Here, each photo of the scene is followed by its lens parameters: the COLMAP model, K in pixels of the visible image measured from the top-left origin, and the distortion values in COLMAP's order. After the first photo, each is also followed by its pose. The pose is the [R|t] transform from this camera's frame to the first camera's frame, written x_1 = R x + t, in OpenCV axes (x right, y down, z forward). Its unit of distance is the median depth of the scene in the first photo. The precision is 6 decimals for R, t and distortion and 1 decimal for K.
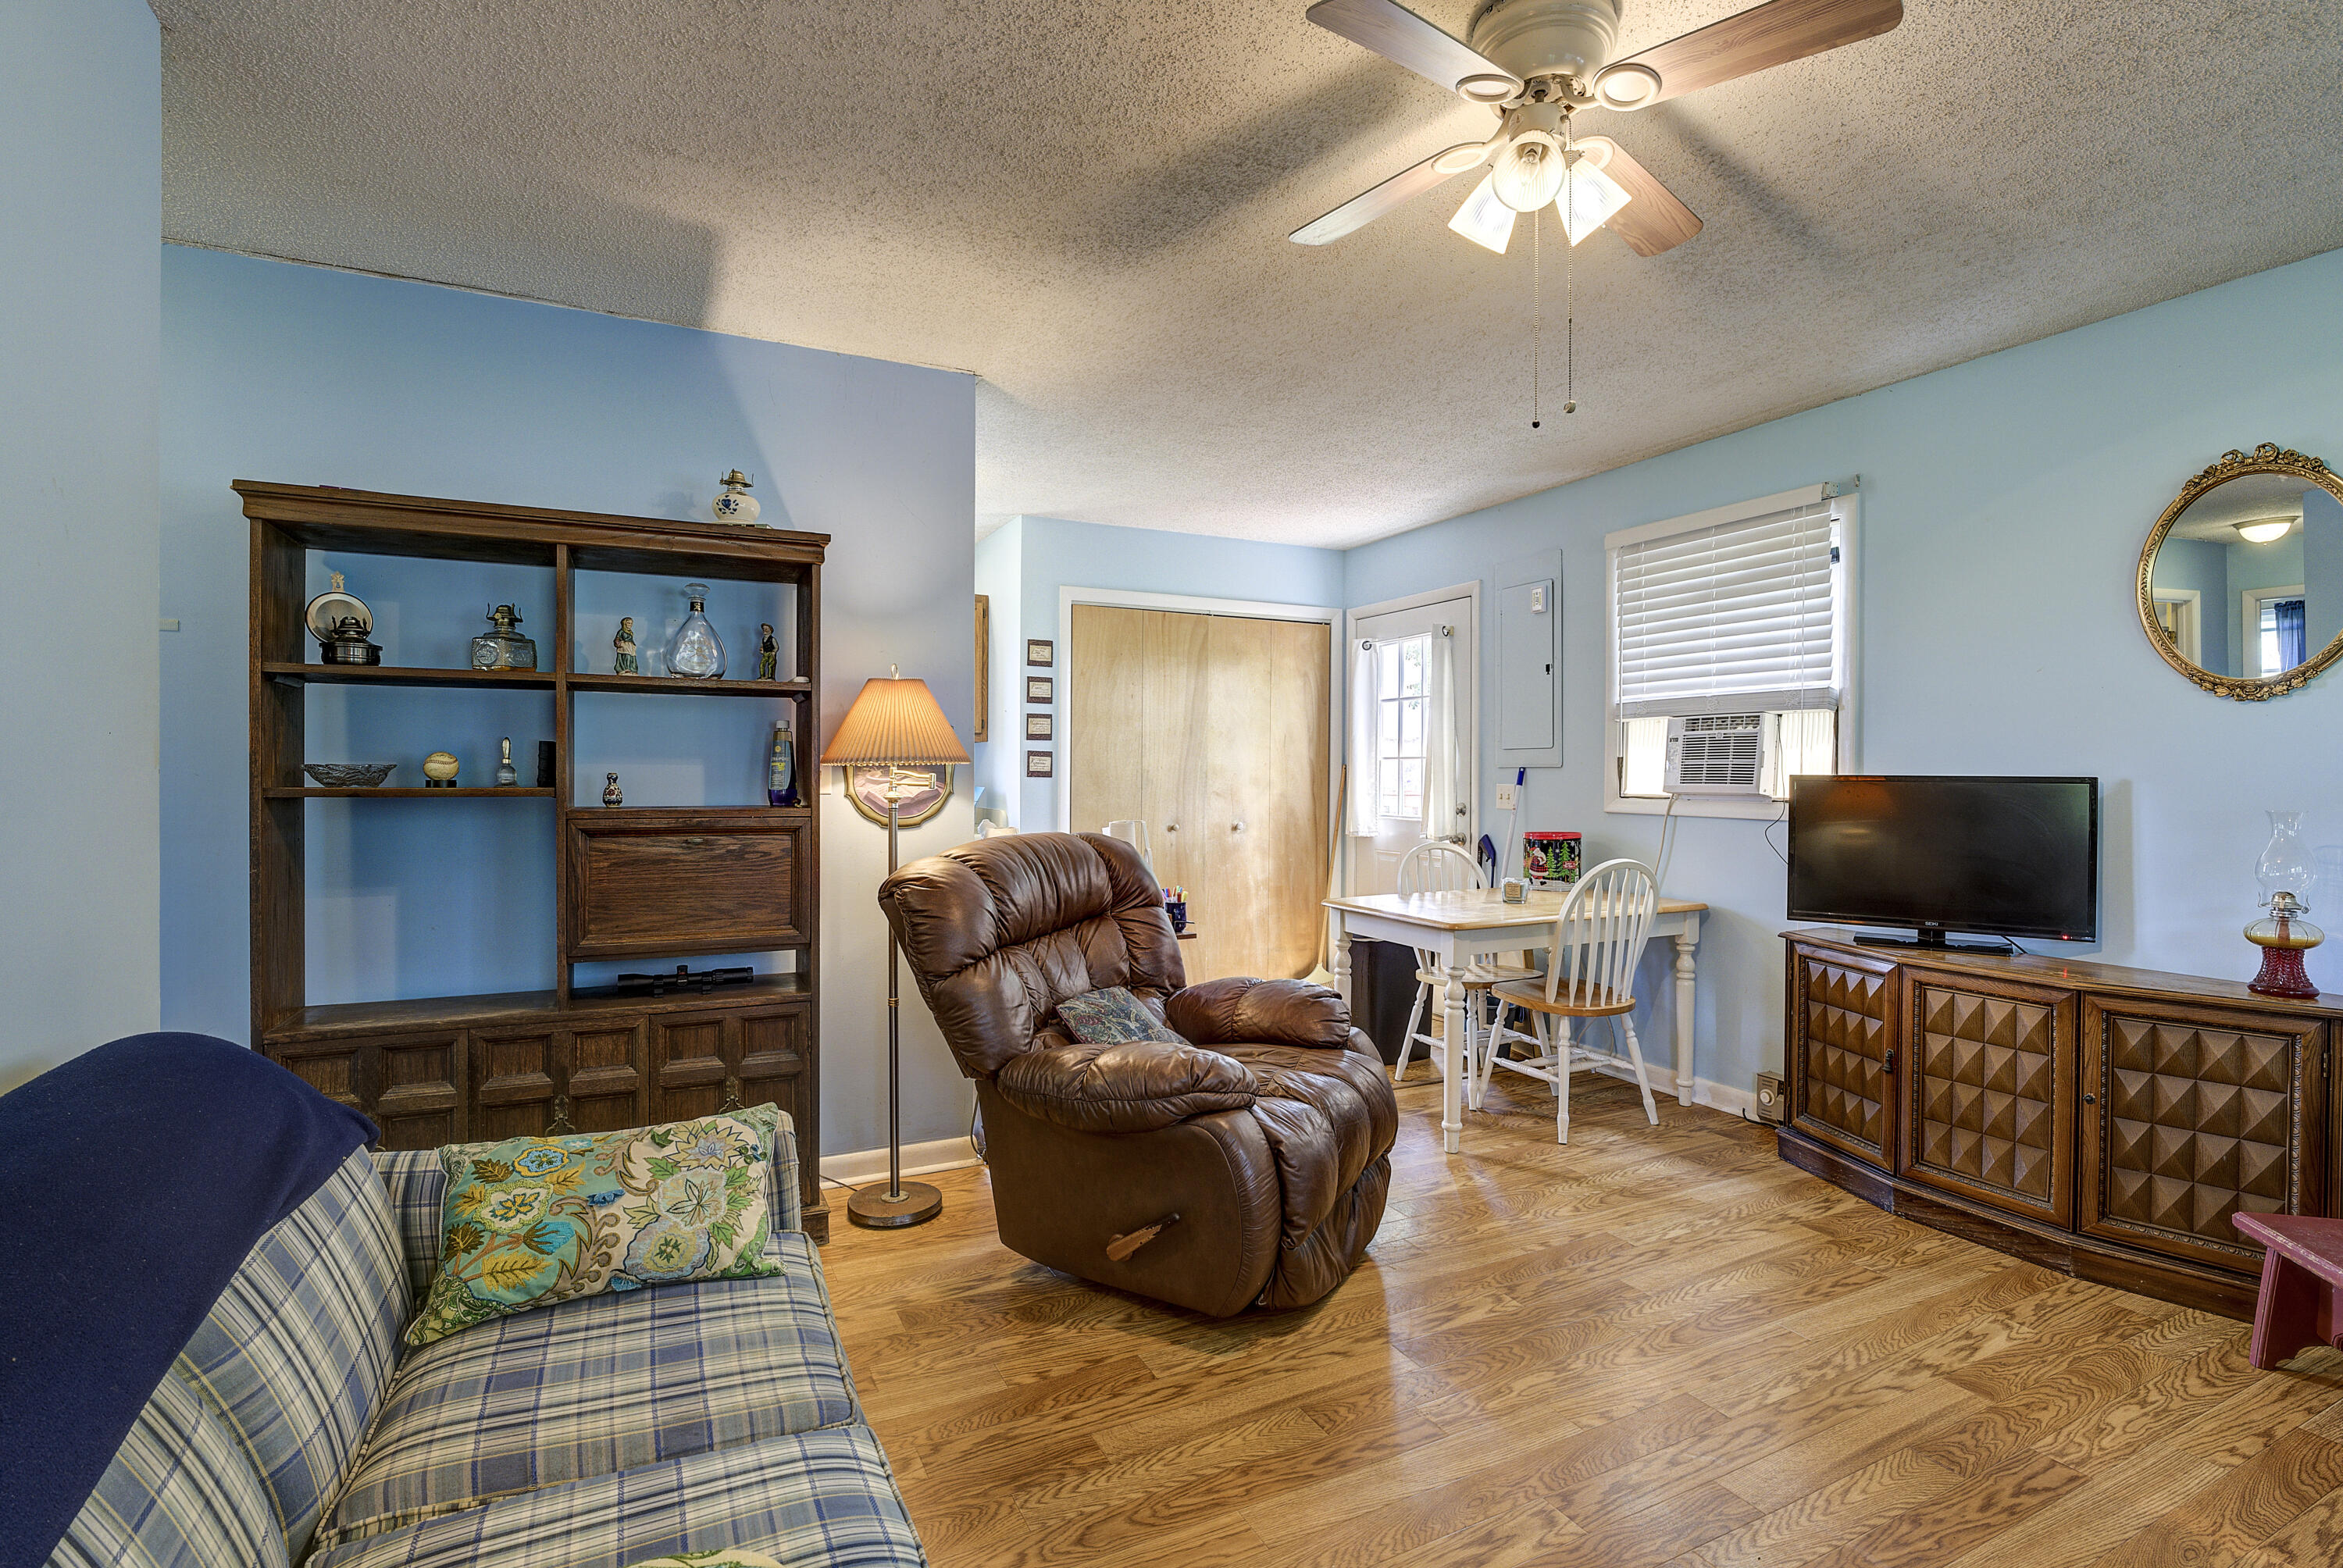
lens RADIAL K [[1077.2, 0, 1171.5], [0, 1077.2, 784.0], [0, 0, 1]] dist [-0.010560, 0.000100]
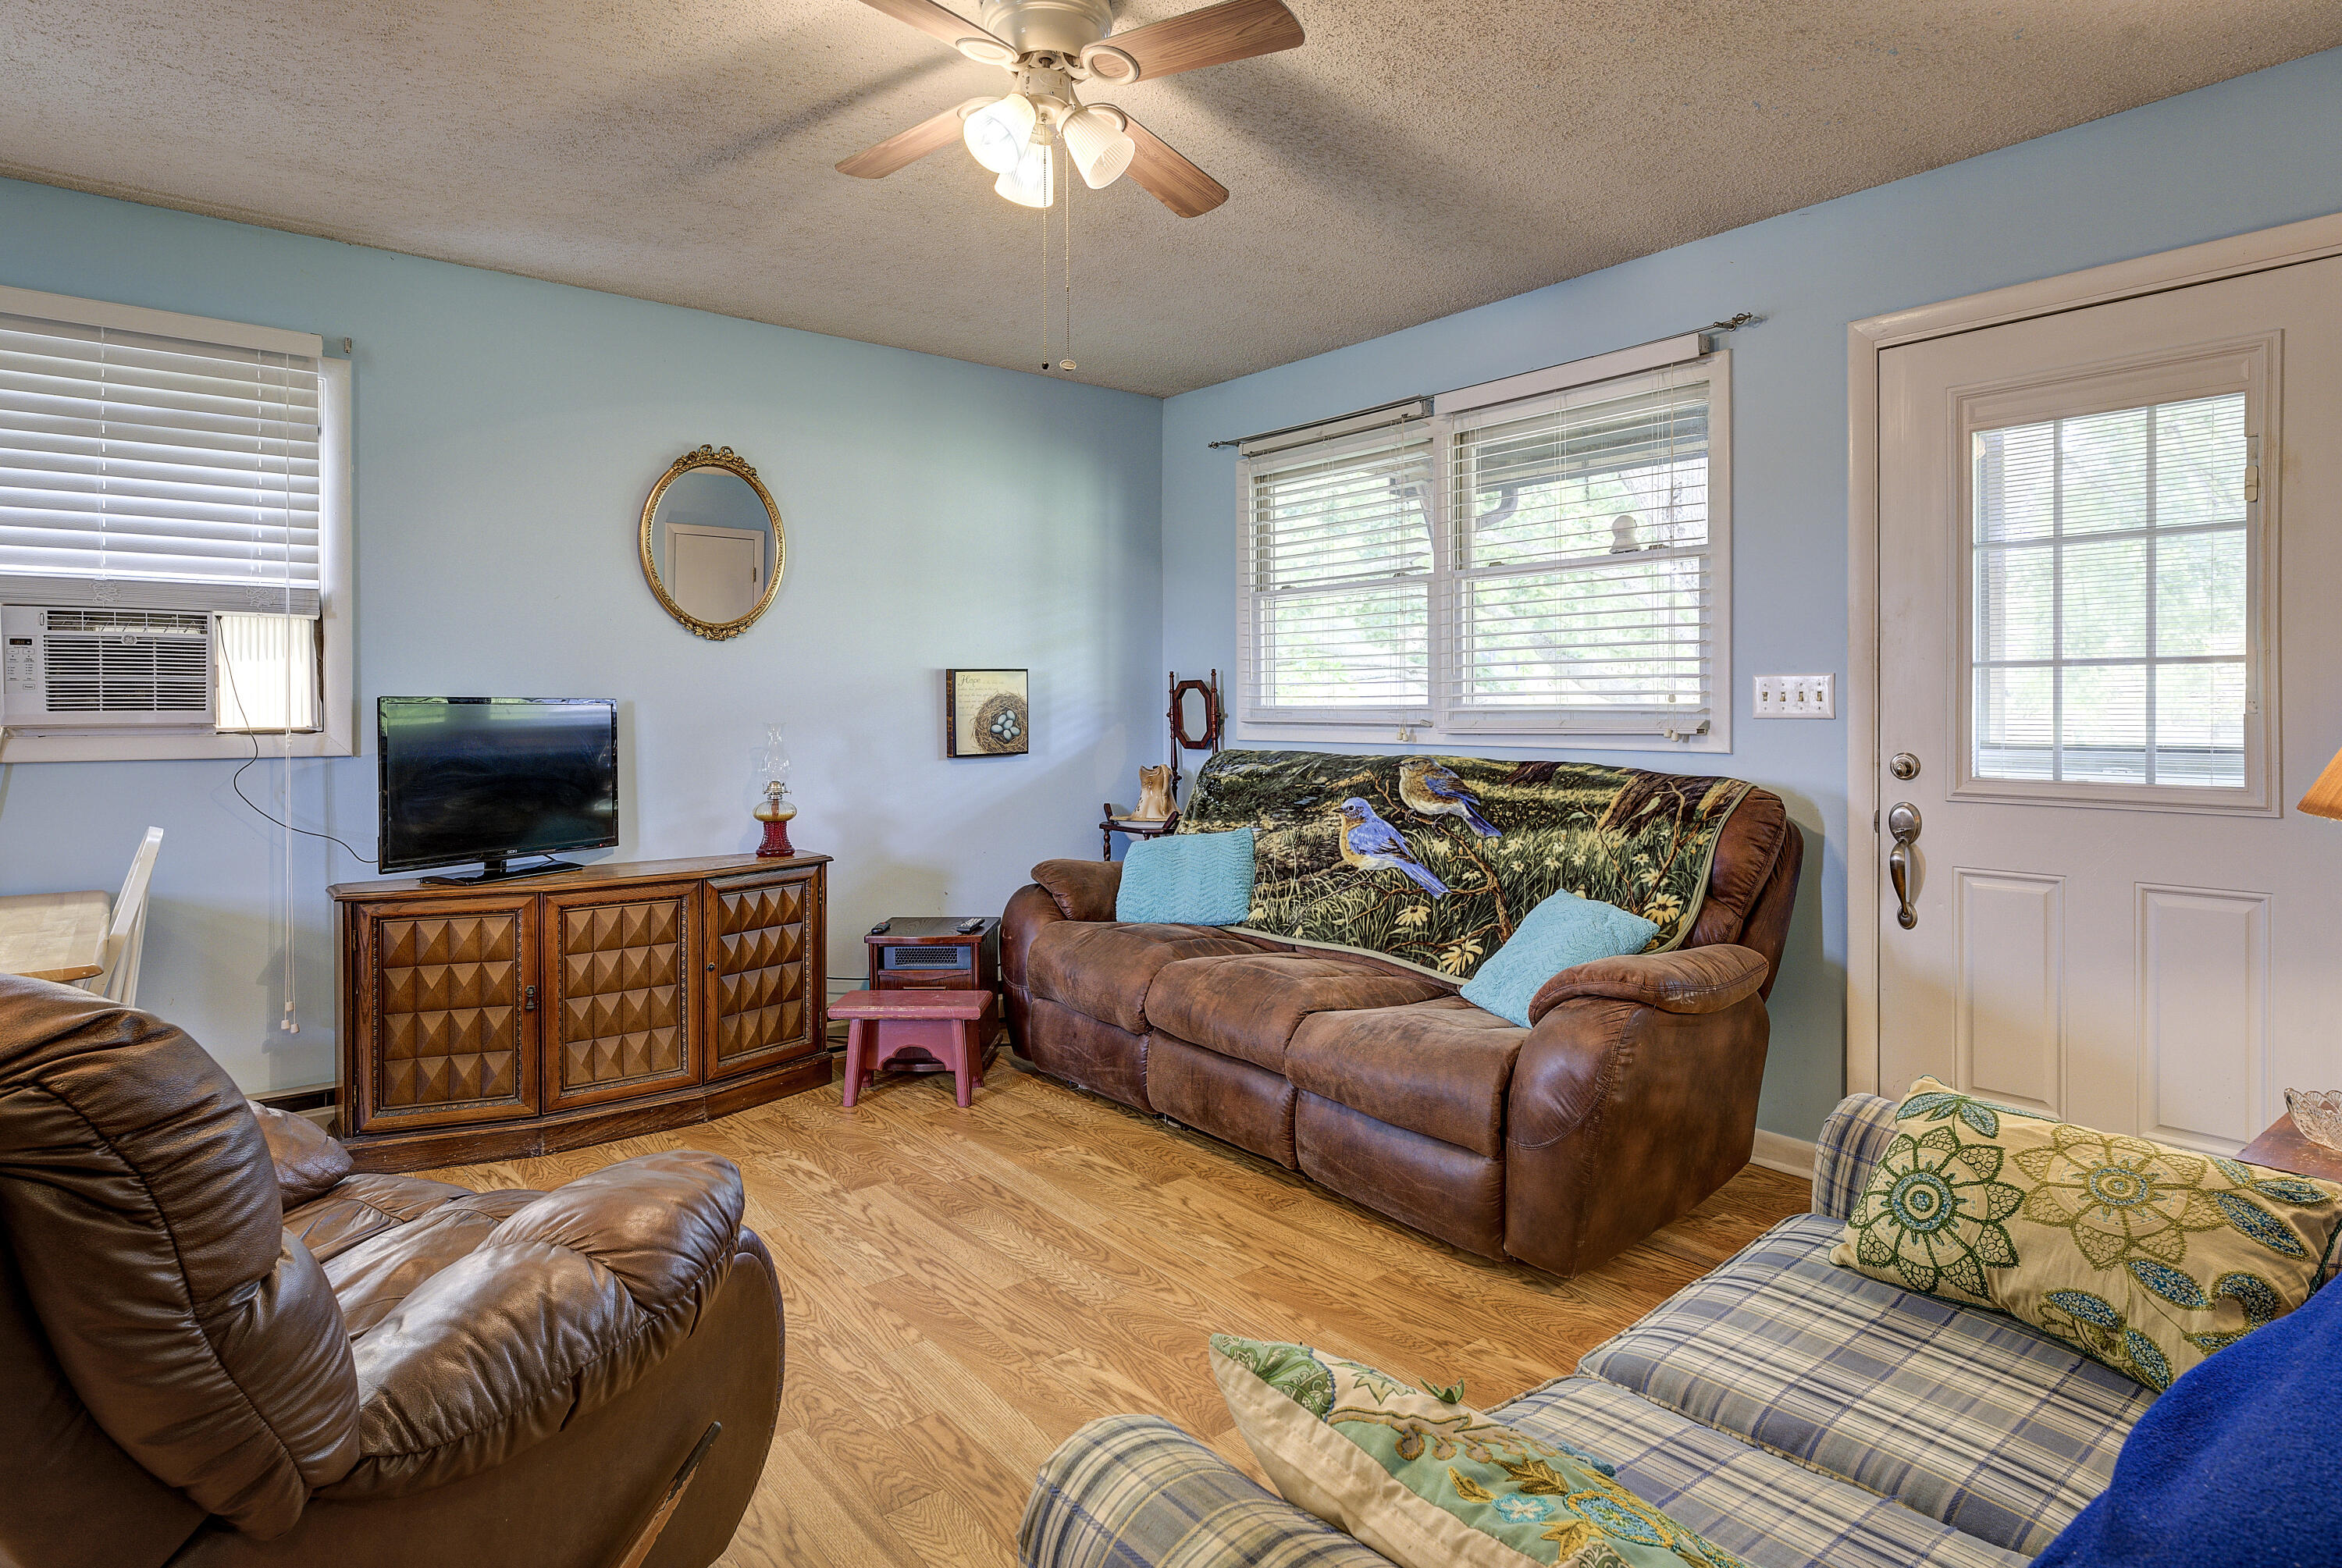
lens RADIAL K [[1303.4, 0, 1176.2], [0, 1303.4, 722.9], [0, 0, 1]] dist [0.000929, -0.000093]
pose [[-0.226513, -0.016142, 0.973874, -0.609153], [0.011413, 0.999750, 0.019226, -0.000943], [-0.973941, 0.015470, -0.226272, 0.736888]]
